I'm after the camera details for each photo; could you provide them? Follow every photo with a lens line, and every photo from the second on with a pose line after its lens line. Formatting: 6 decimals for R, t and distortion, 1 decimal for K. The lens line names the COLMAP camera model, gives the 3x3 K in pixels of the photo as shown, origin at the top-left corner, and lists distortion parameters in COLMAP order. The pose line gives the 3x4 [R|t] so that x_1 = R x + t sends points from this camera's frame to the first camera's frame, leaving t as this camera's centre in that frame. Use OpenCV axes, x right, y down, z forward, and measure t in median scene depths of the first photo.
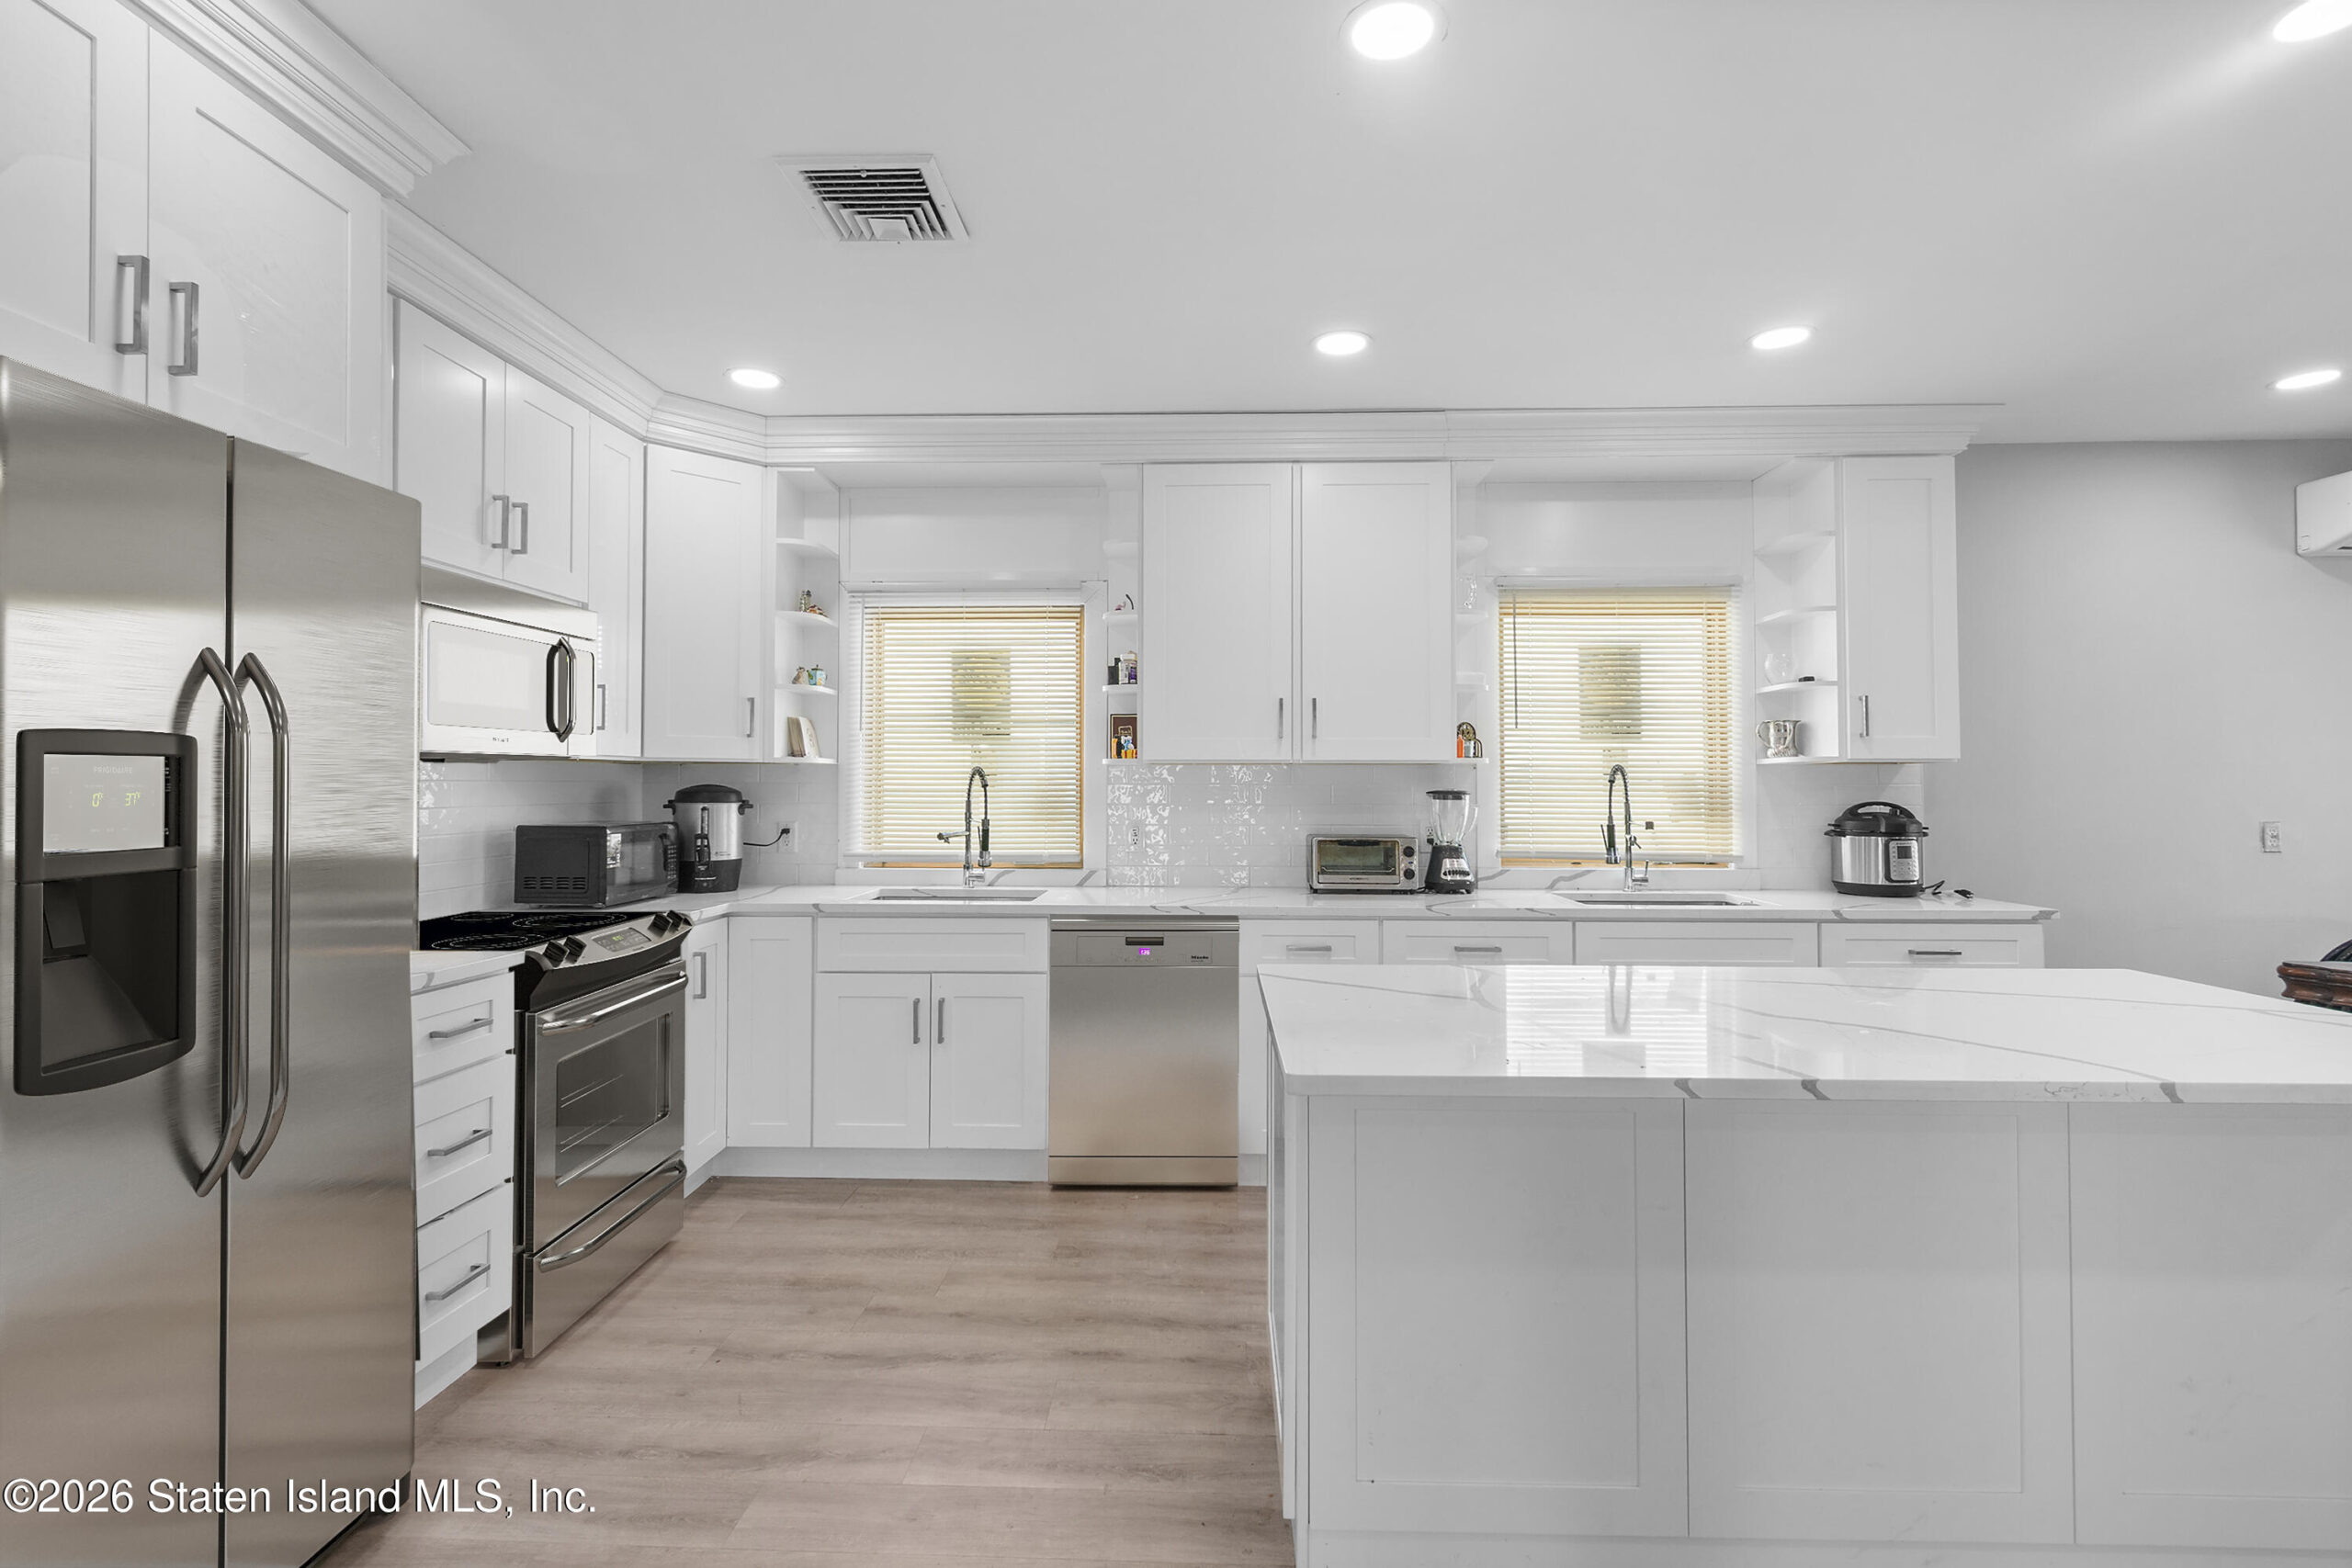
lens RADIAL K [[1050.7, 0, 1195.7], [0, 1050.7, 788.5], [0, 0, 1]] dist [0.007376, -0.003183]
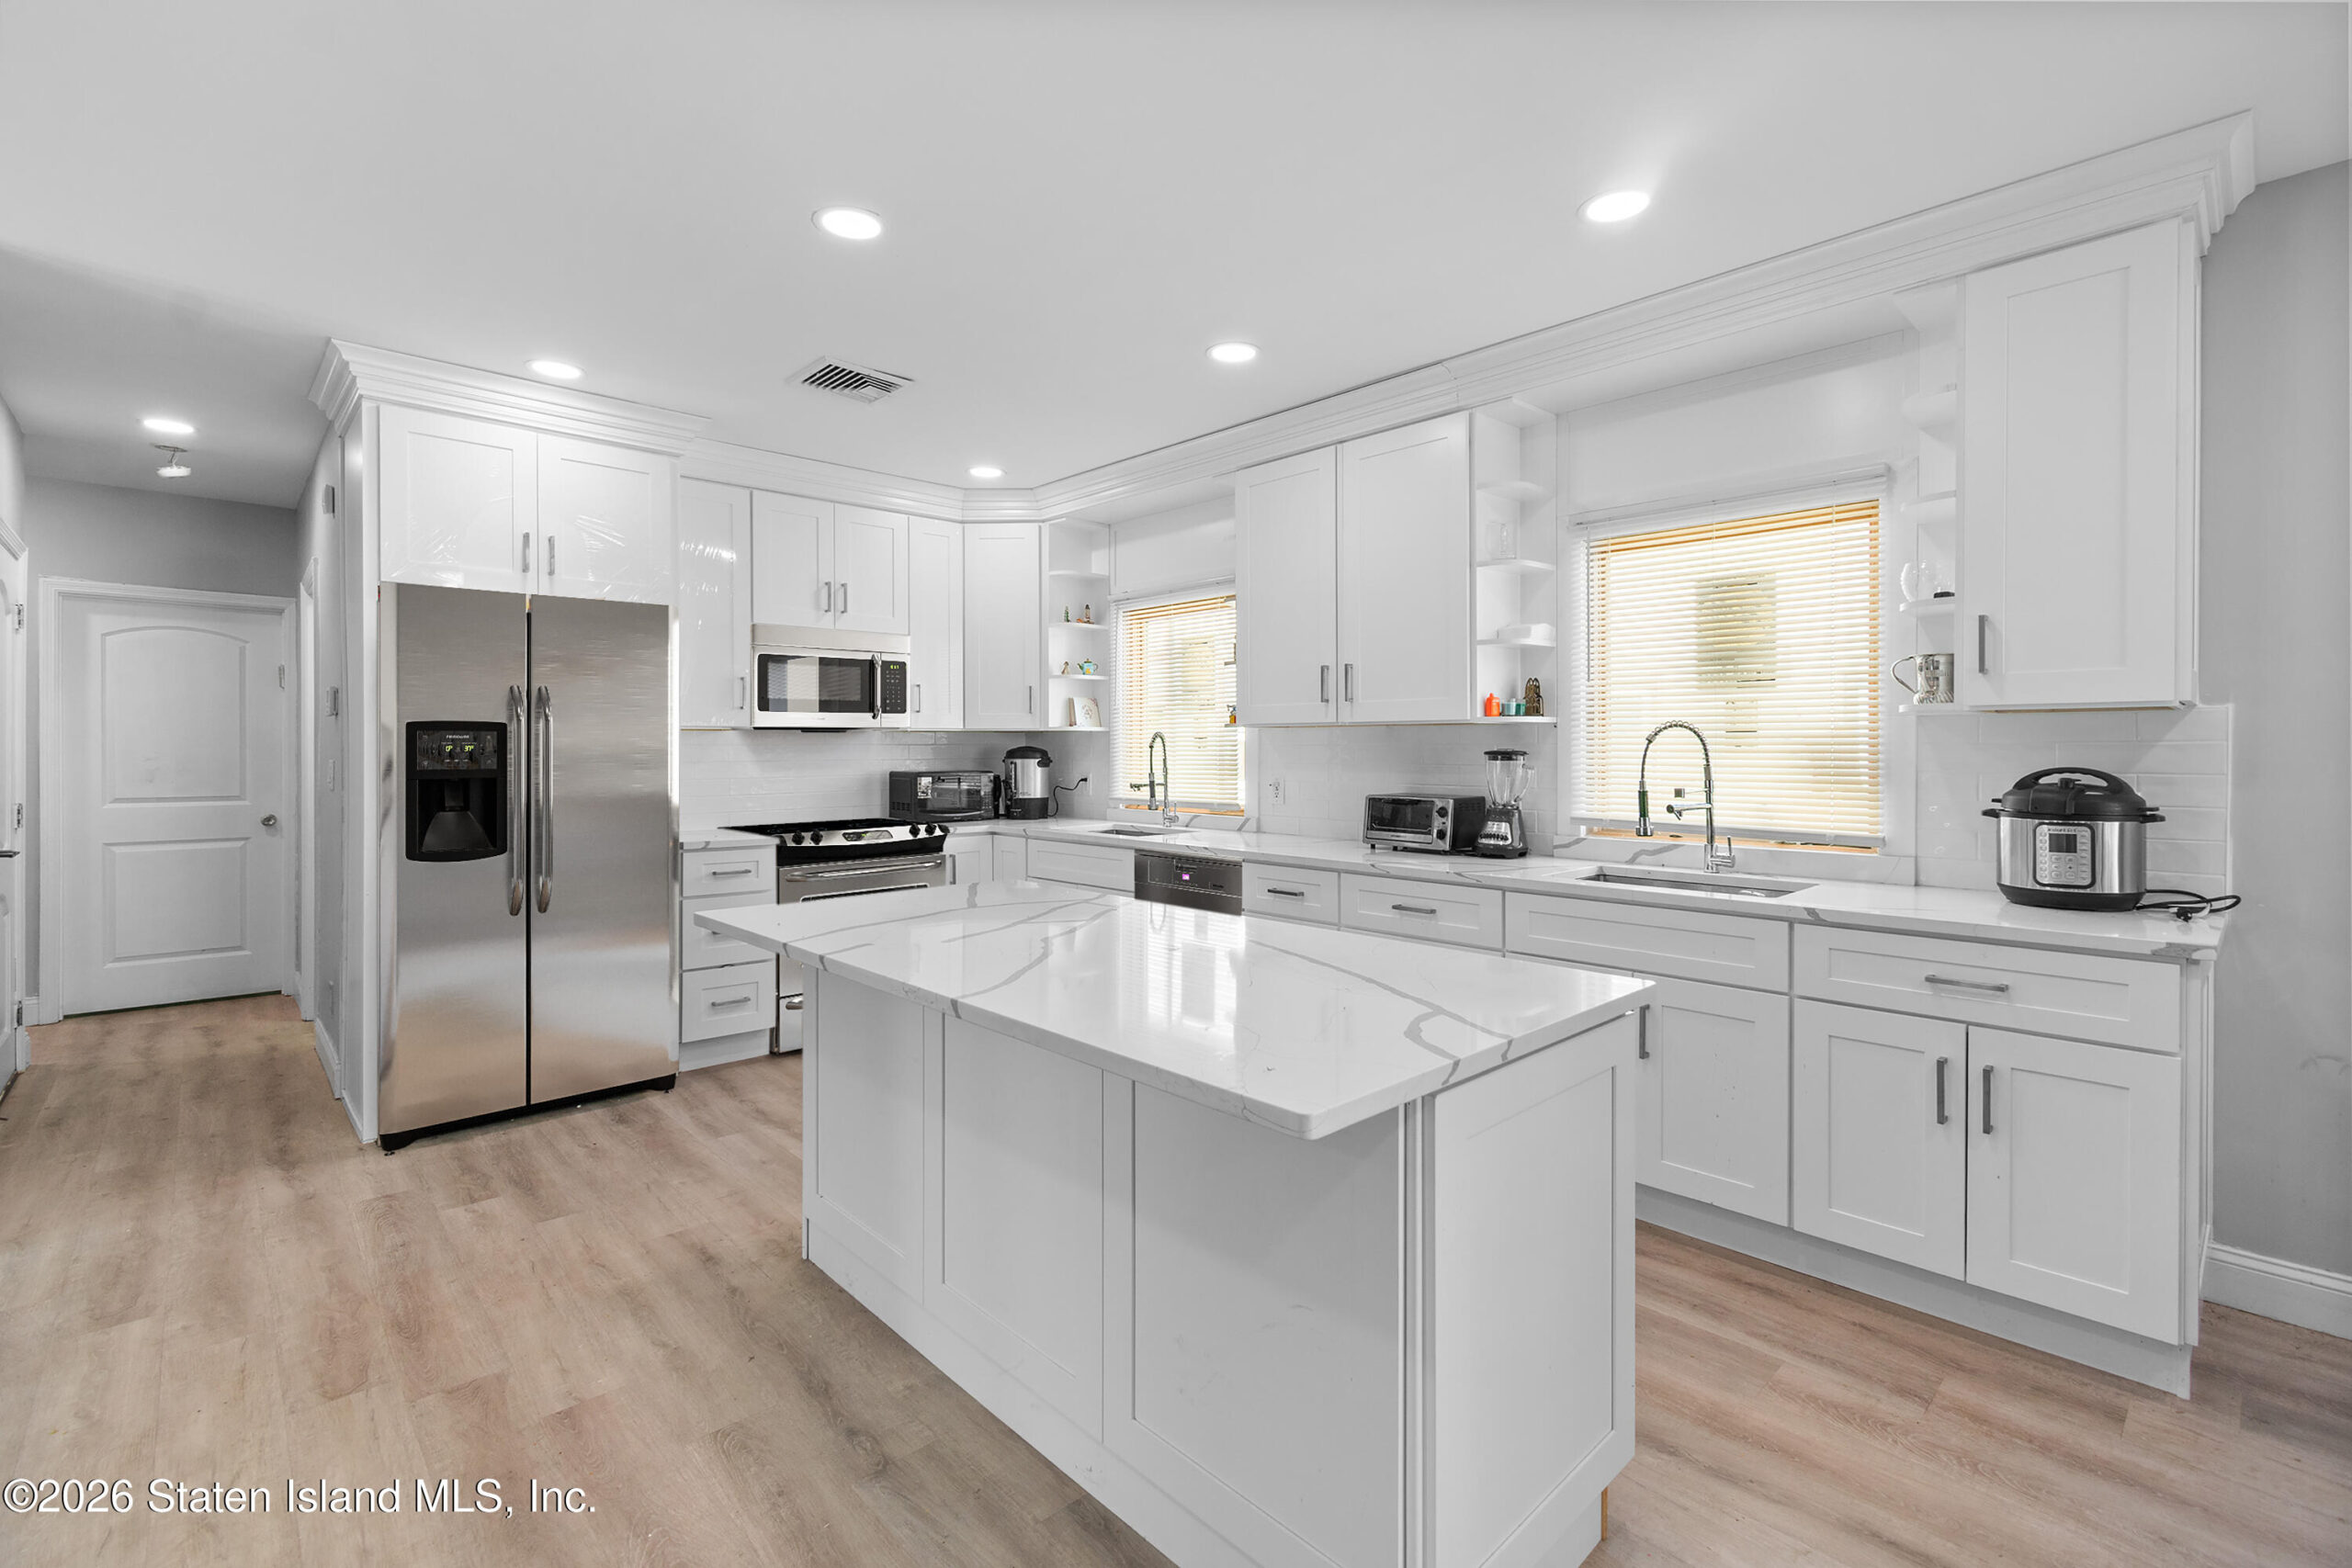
lens RADIAL K [[1050.7, 0, 1211.5], [0, 1050.7, 775.4], [0, 0, 1]] dist [0.007376, -0.003183]
pose [[0.713354, 0.016626, -0.700606, 0.734376], [-0.002859, 0.999779, 0.020814, 0.005278], [0.700798, -0.012844, 0.713244, 0.138891]]
